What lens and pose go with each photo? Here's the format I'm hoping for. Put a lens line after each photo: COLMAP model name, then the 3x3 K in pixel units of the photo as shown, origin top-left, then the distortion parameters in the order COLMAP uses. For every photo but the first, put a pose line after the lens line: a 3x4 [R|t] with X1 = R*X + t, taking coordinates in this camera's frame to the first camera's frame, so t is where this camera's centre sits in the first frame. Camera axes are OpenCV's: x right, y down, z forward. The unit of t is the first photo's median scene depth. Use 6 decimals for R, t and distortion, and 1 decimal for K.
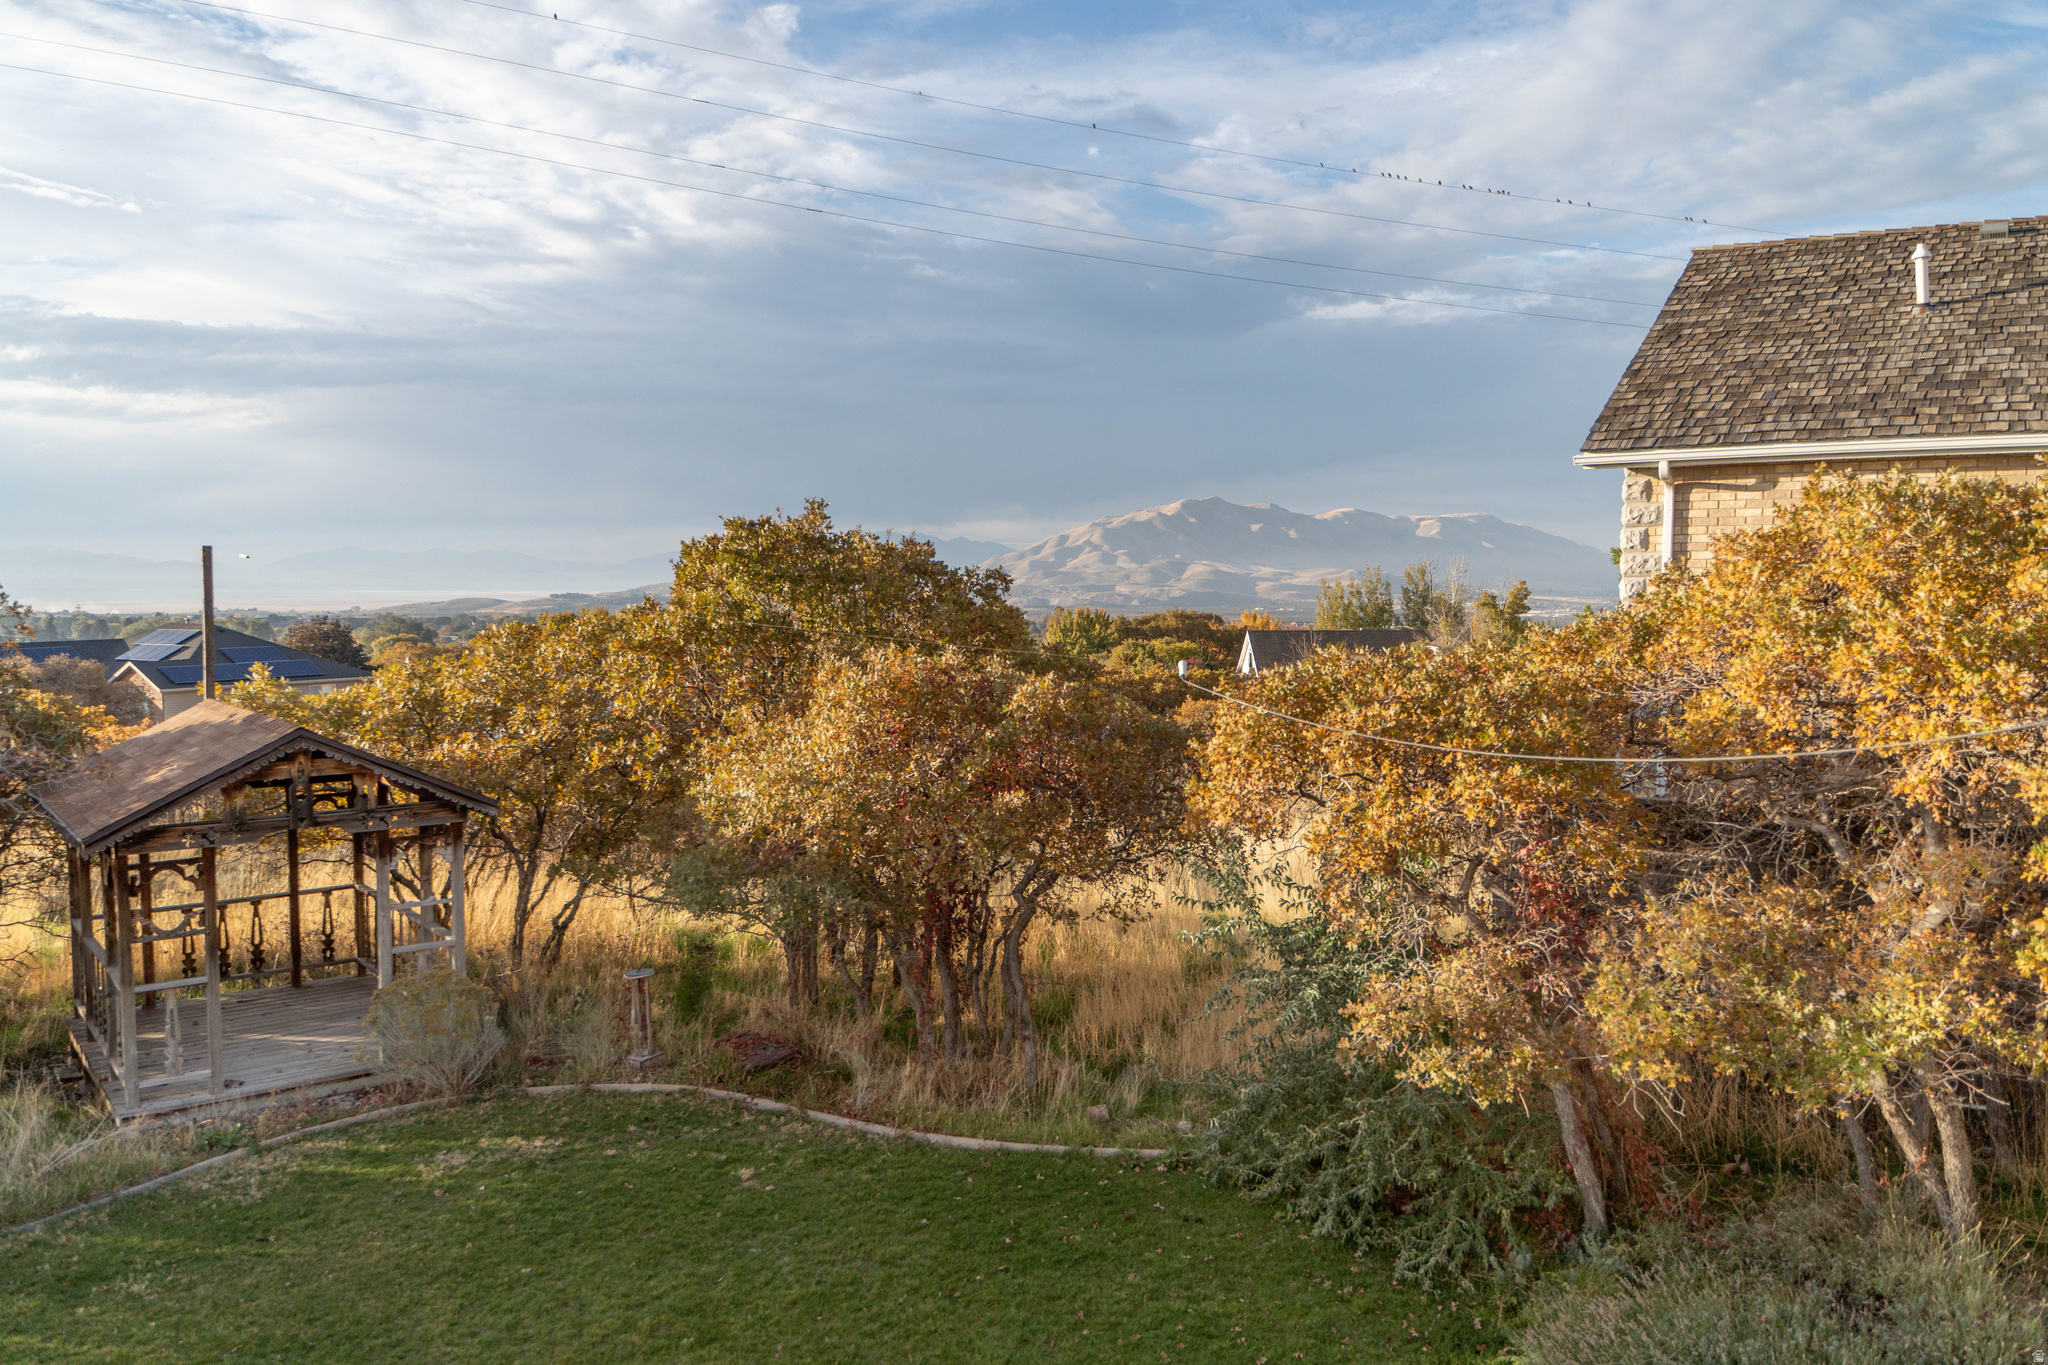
lens RADIAL K [[1598.3, 0, 1022.6], [0, 1598.3, 680.4], [0, 0, 1]] dist [-0.011281, -0.004213]
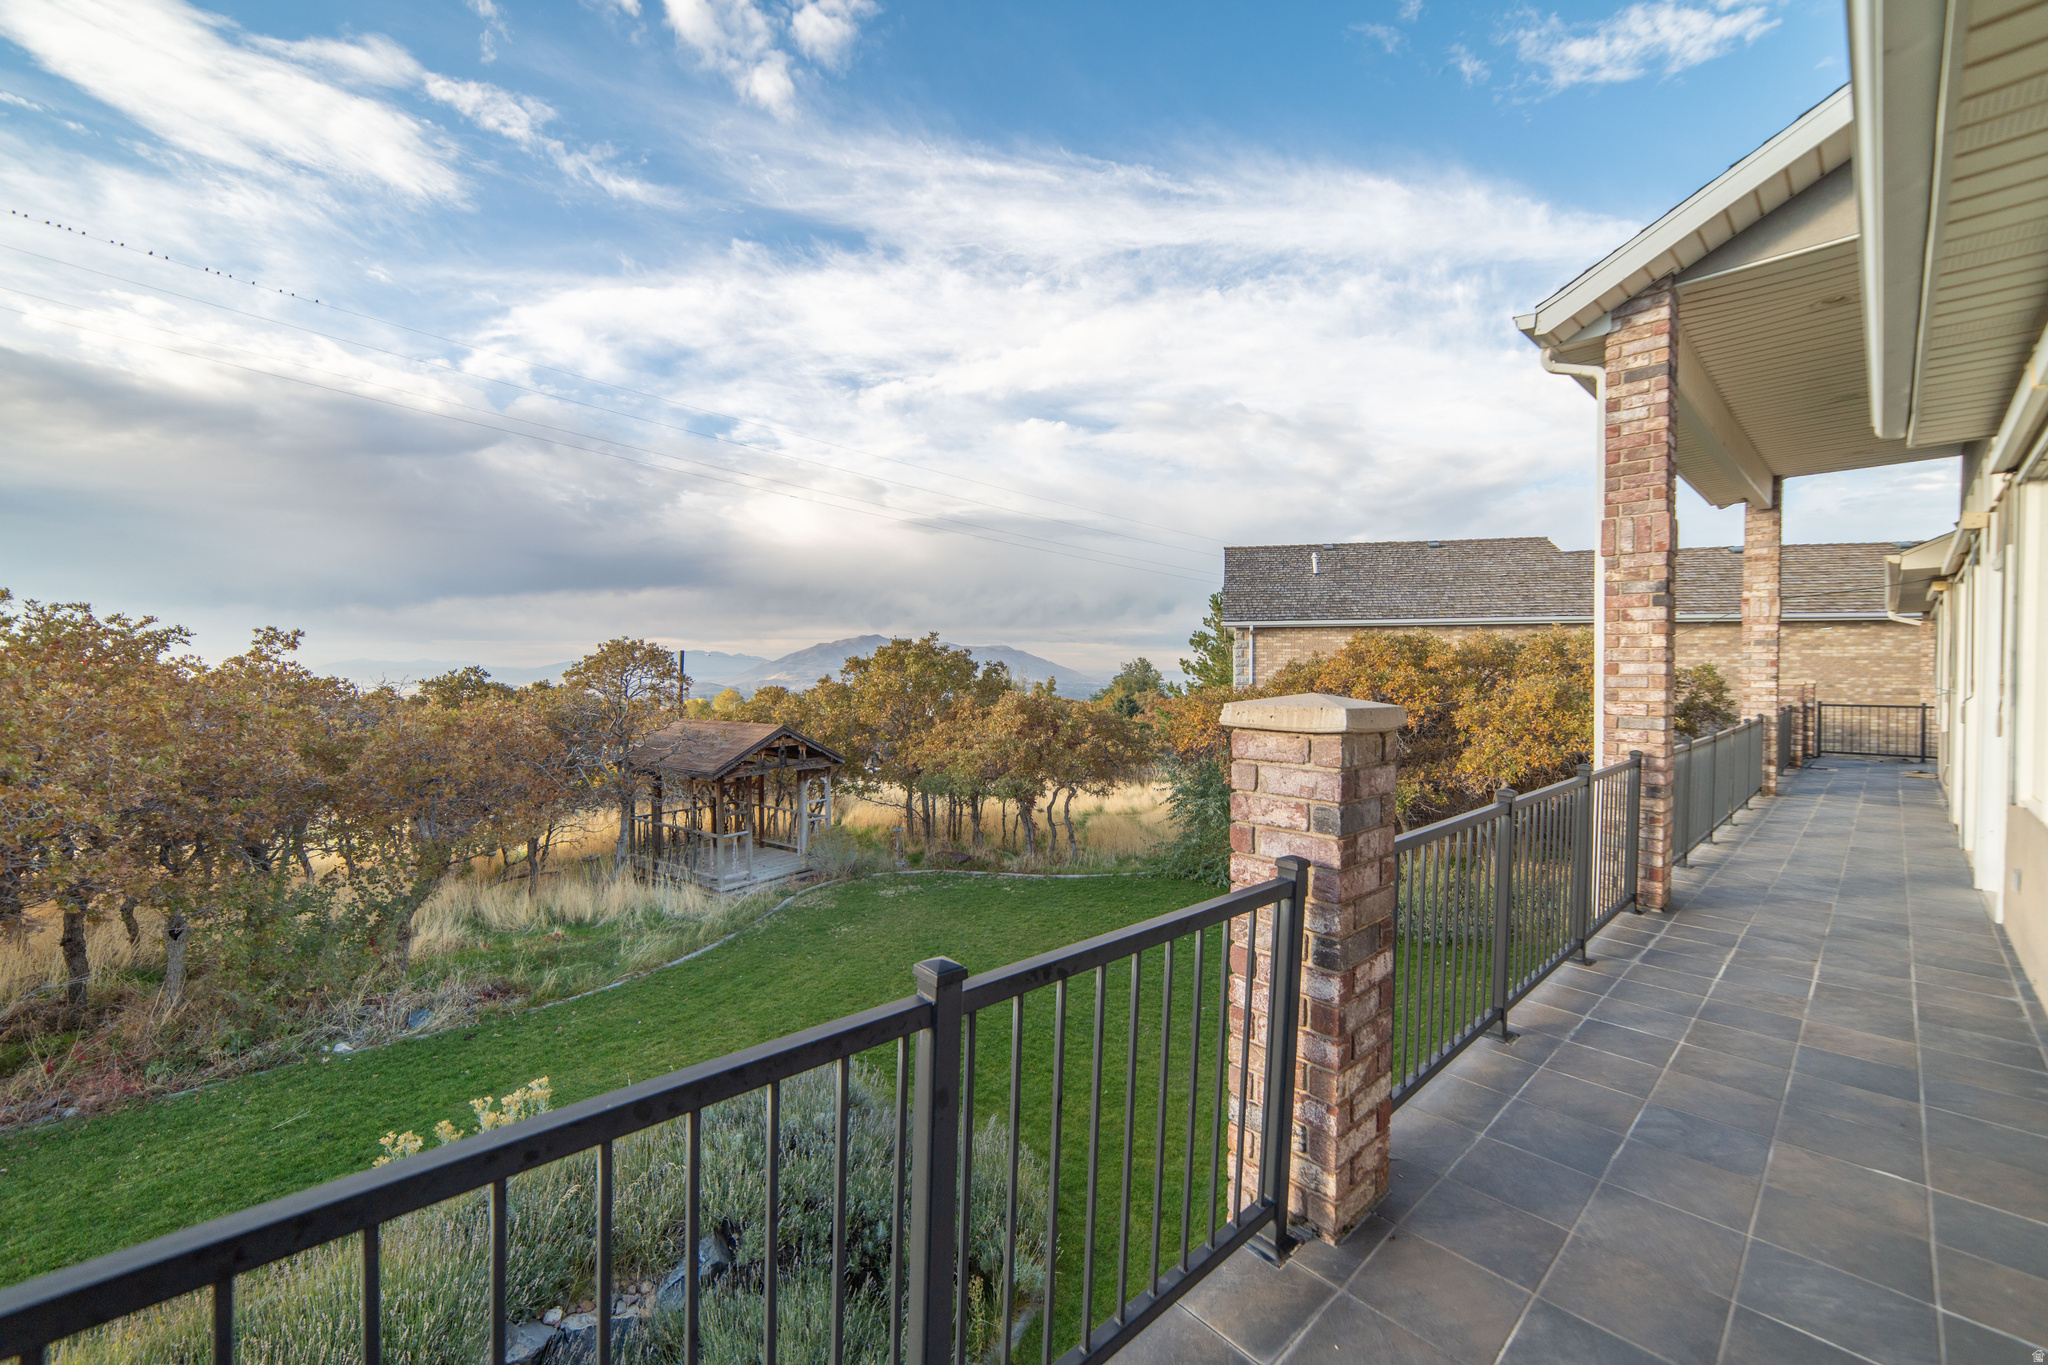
lens RADIAL K [[802.9, 0, 1025.1], [0, 802.9, 686.9], [0, 0, 1]] dist [-0.001190, 0.004111]
pose [[0.947285, 0.003897, 0.320368, -0.425693], [0.012287, 0.998748, -0.048482, 0.034381], [-0.320156, 0.049863, 0.946052, -0.207957]]
